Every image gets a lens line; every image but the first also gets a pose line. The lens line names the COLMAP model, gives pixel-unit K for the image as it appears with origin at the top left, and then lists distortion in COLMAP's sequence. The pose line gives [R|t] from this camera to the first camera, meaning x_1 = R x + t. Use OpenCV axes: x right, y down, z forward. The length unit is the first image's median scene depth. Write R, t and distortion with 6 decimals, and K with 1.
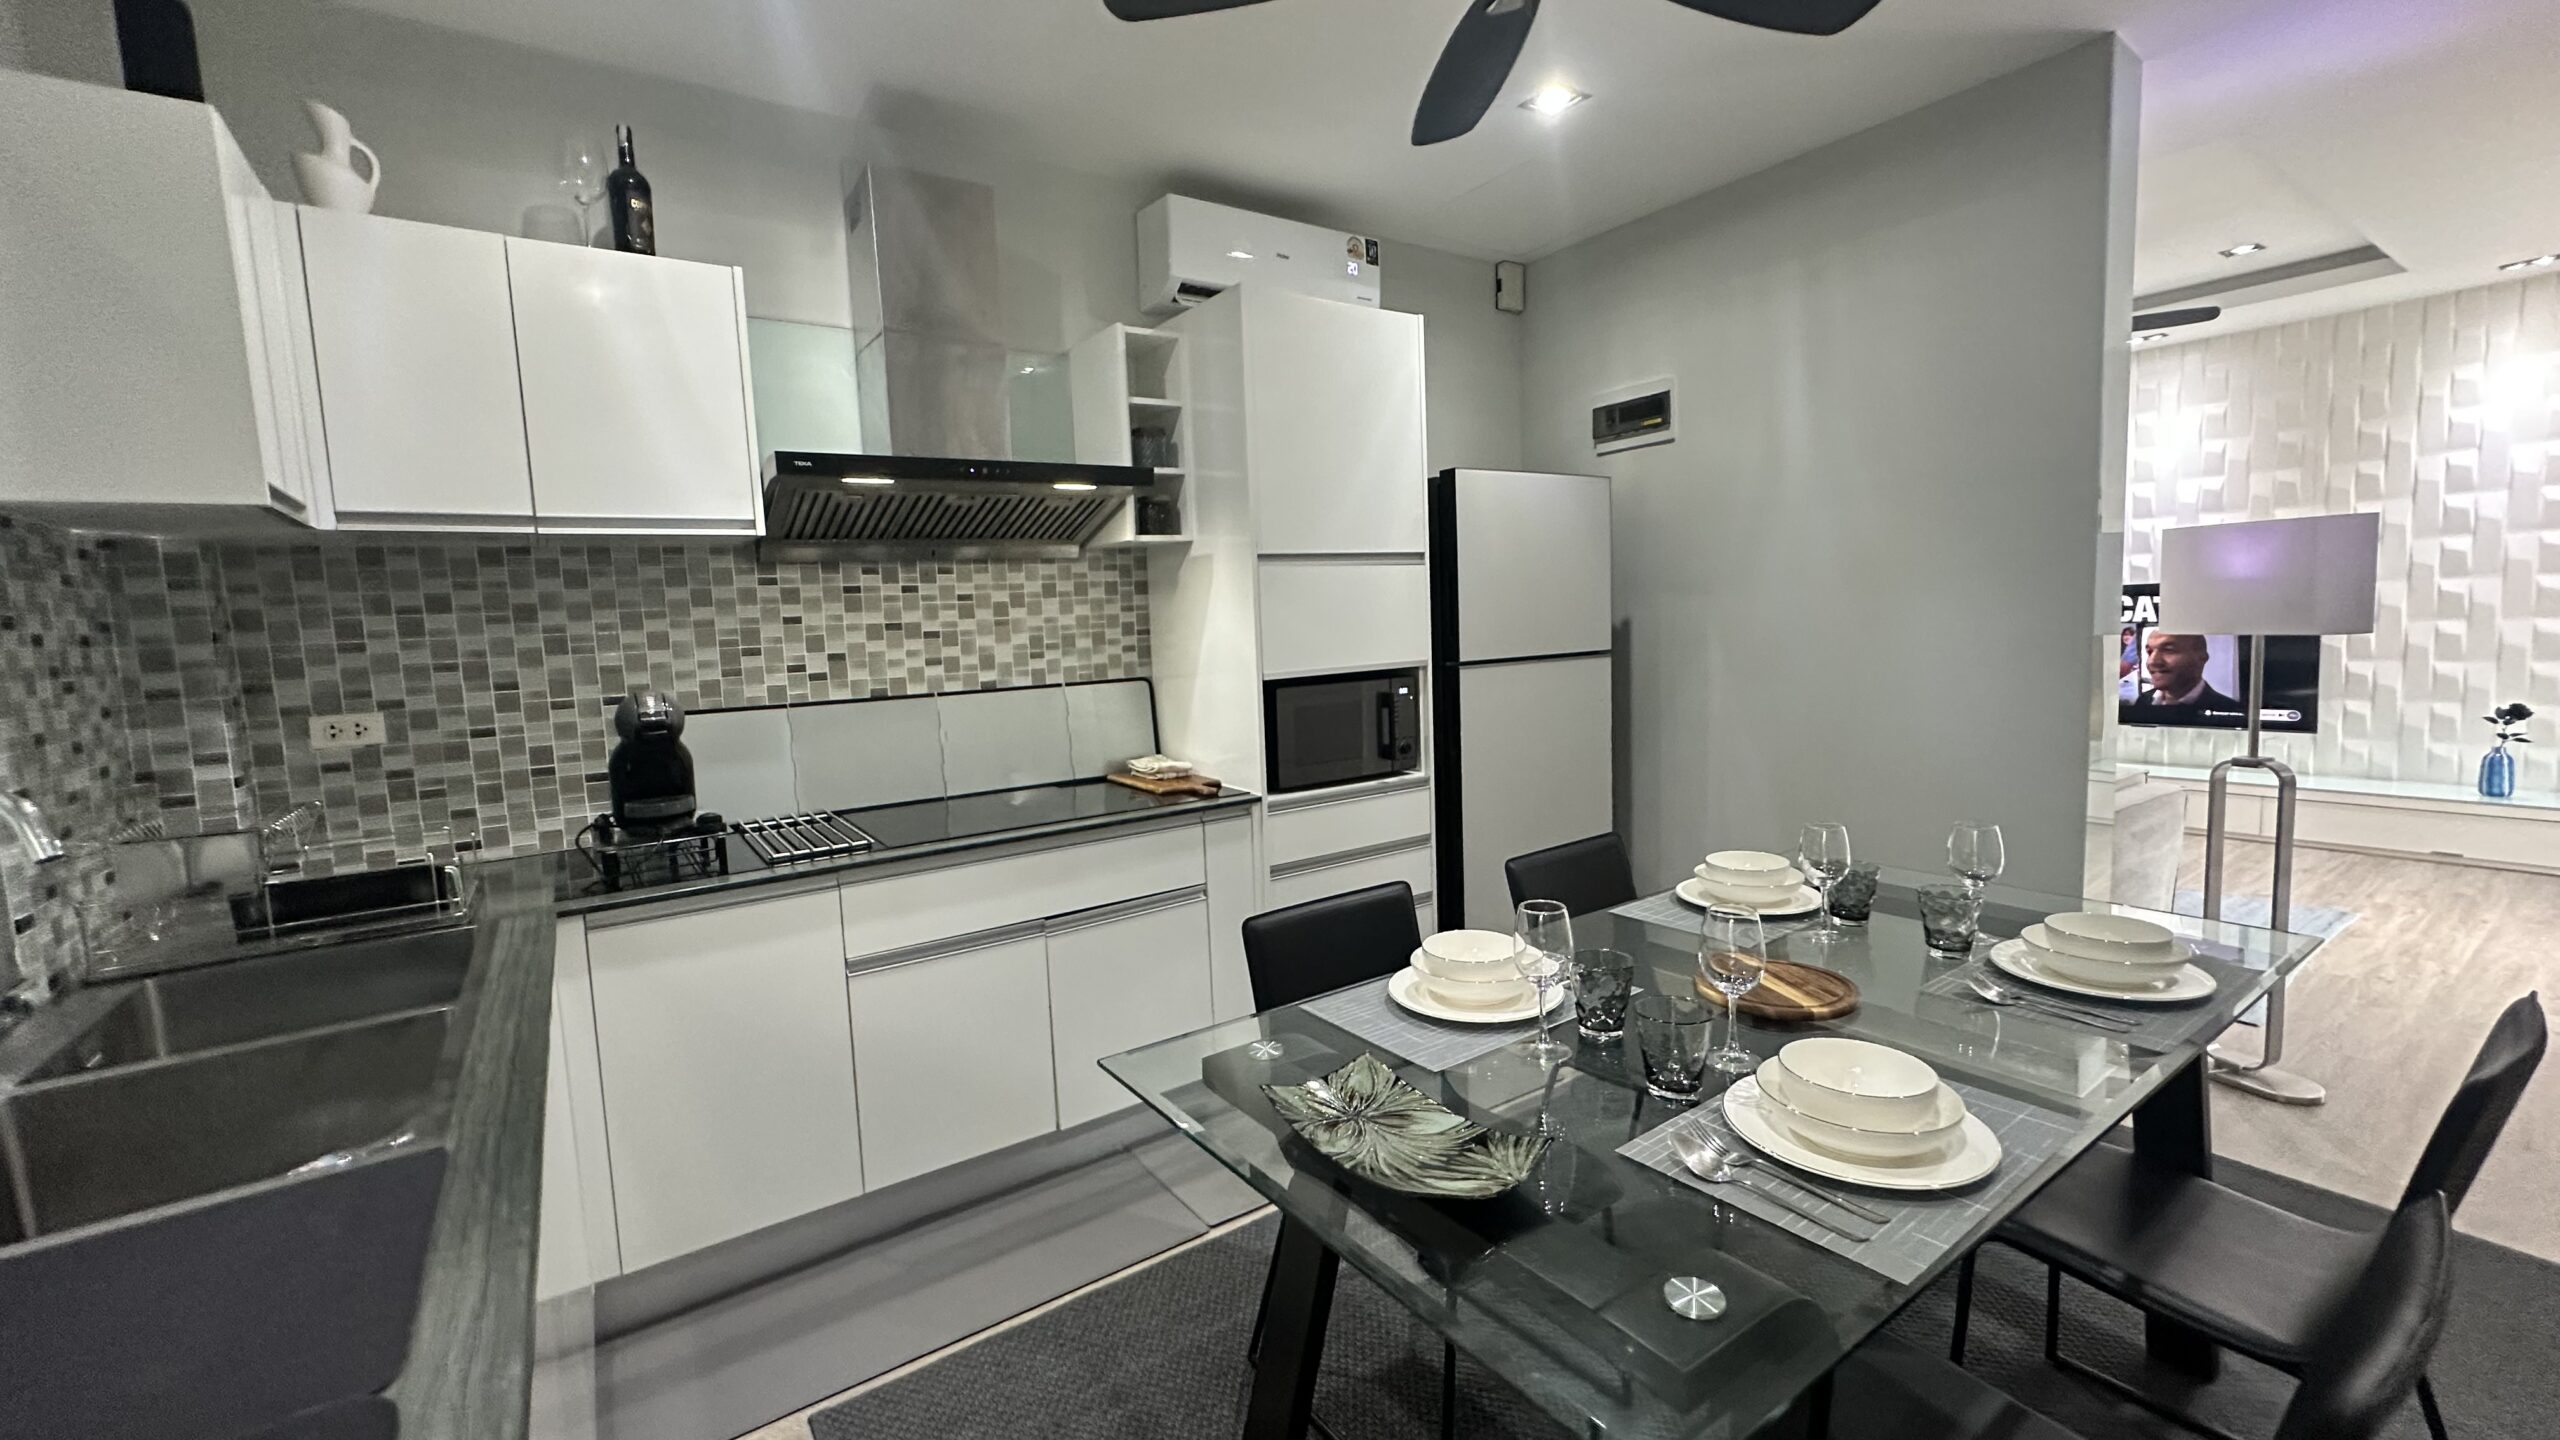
lens RADIAL K [[1024.8, 0, 1273.5], [0, 1024.8, 713.3], [0, 0, 1]] dist [-0.002773, 0.001285]
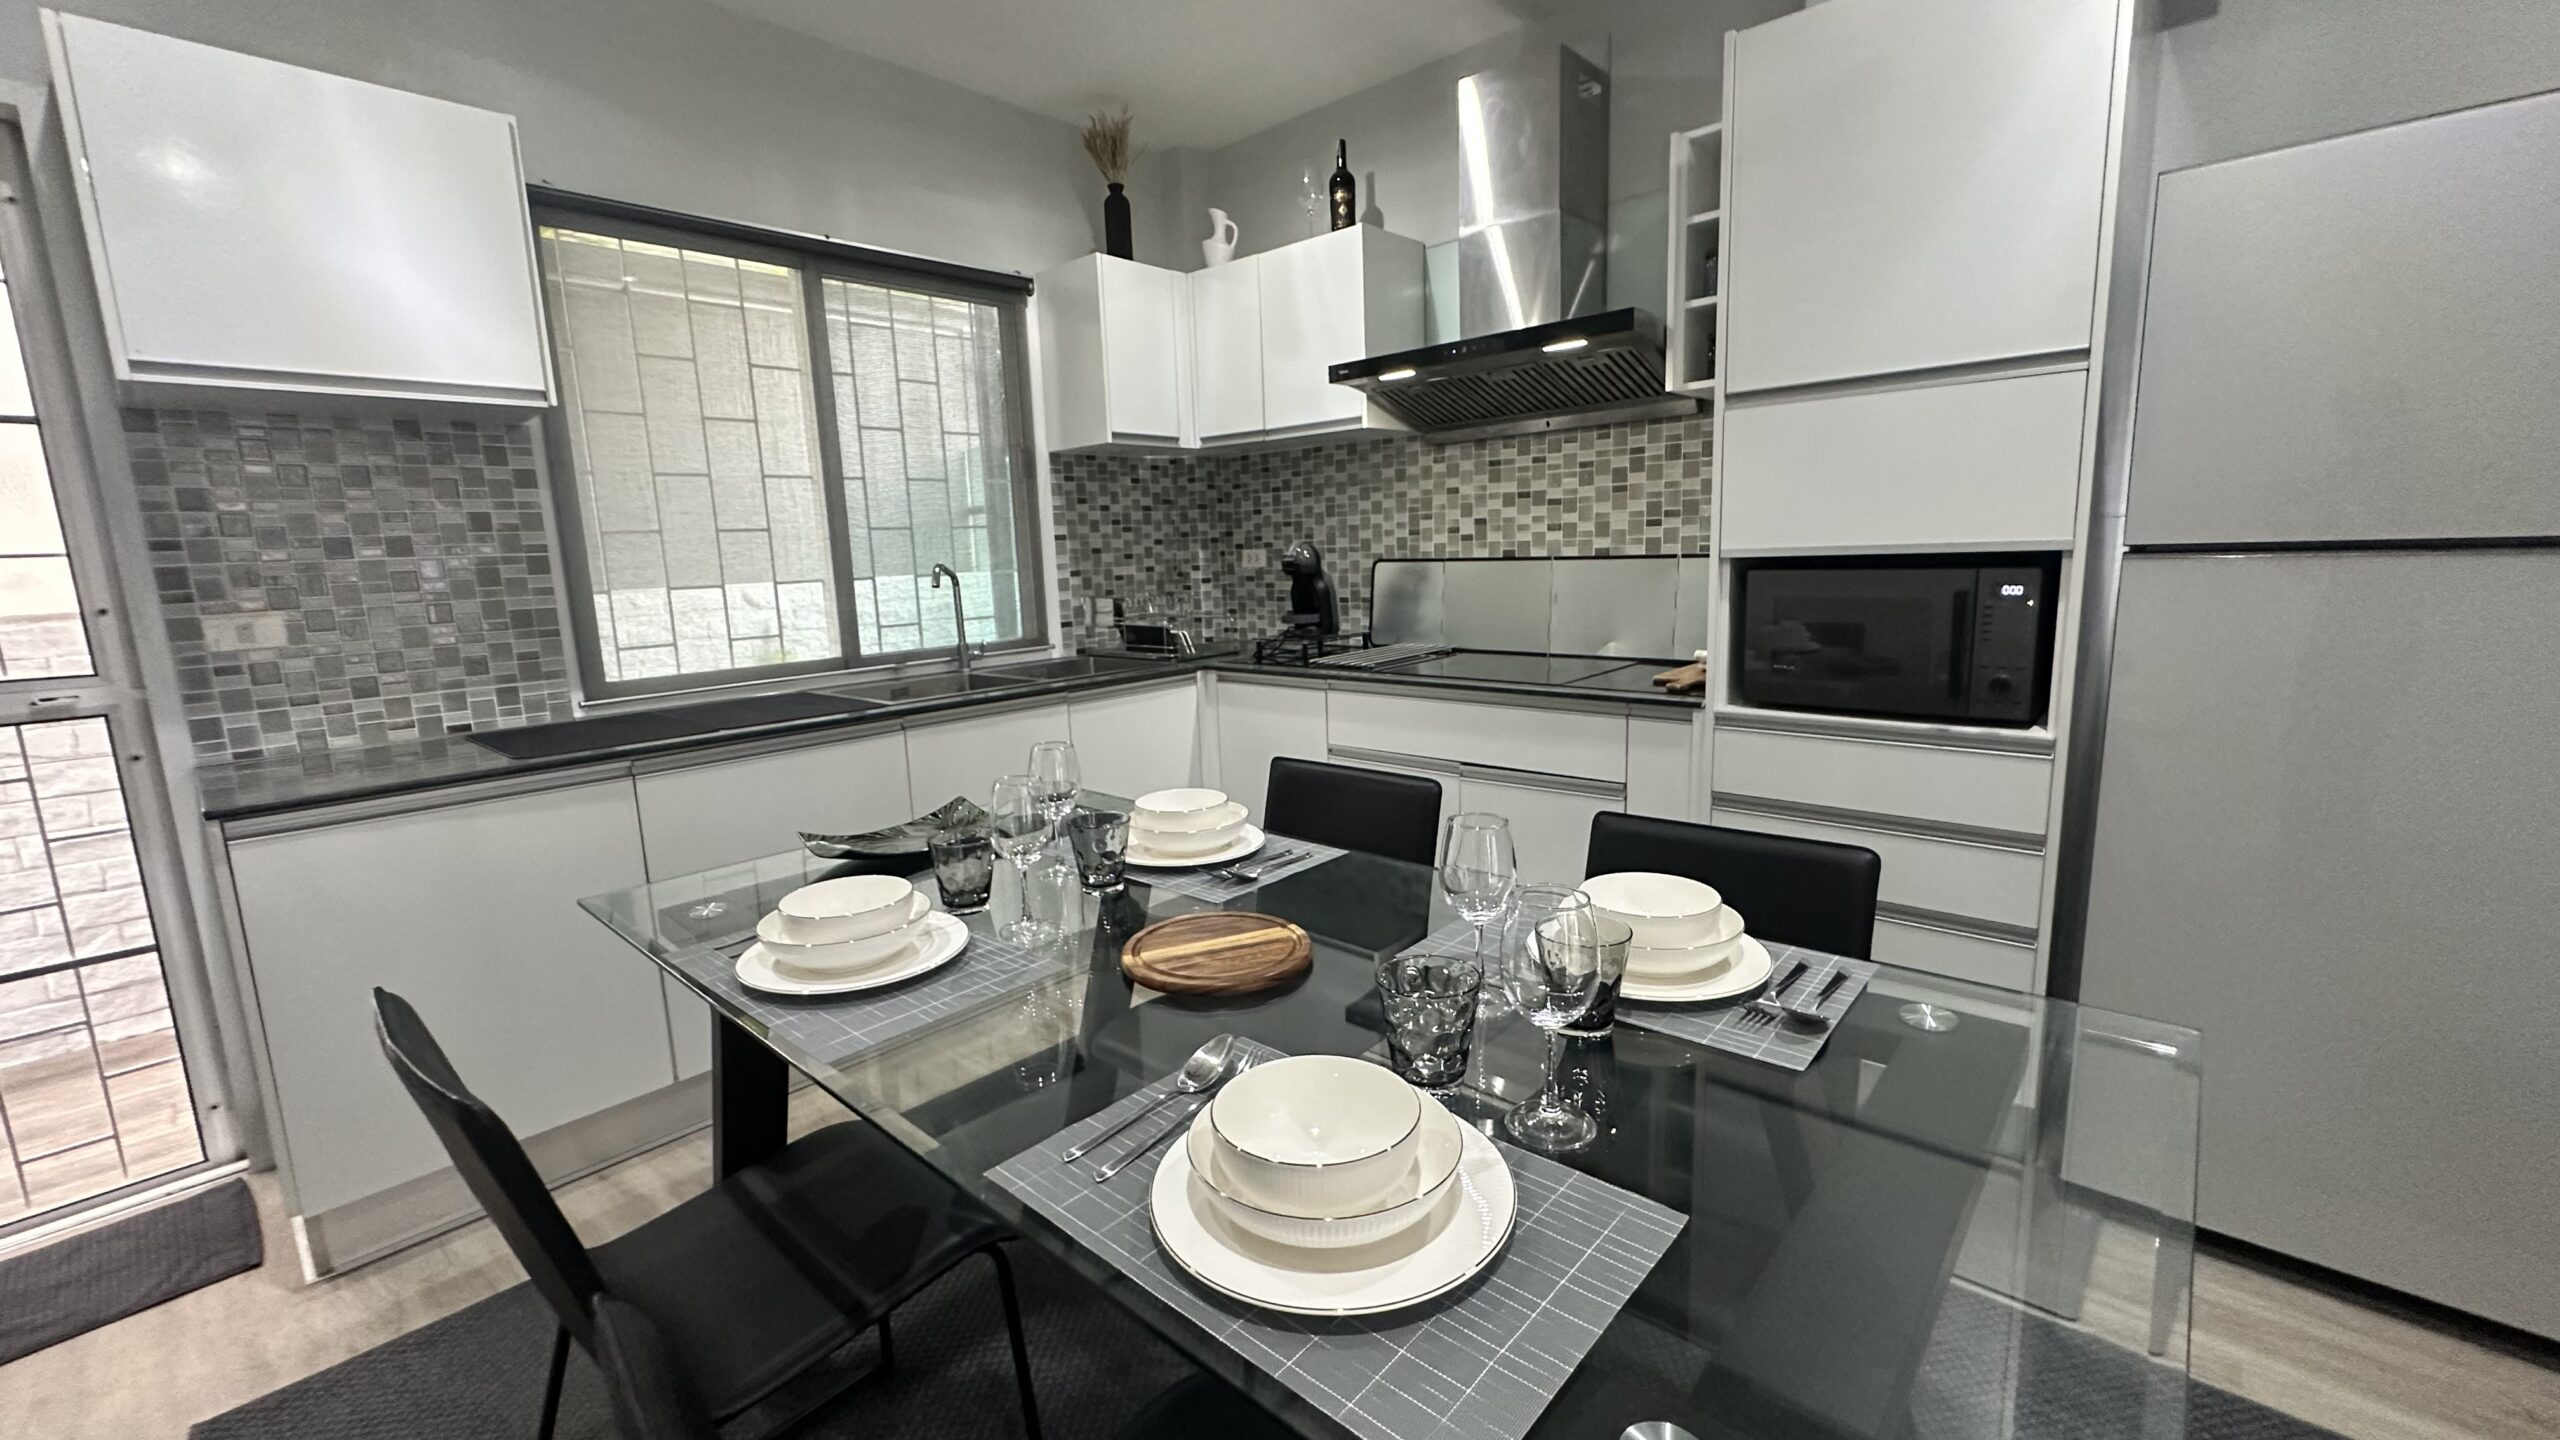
lens RADIAL K [[1024.8, 0, 1272.2], [0, 1024.8, 710.5], [0, 0, 1]] dist [-0.002773, 0.001285]
pose [[0.227972, 0.188628, -0.955222, 0.708274], [-0.067512, 0.981756, 0.177755, -0.034538], [0.971324, 0.023966, 0.236548, 0.490536]]
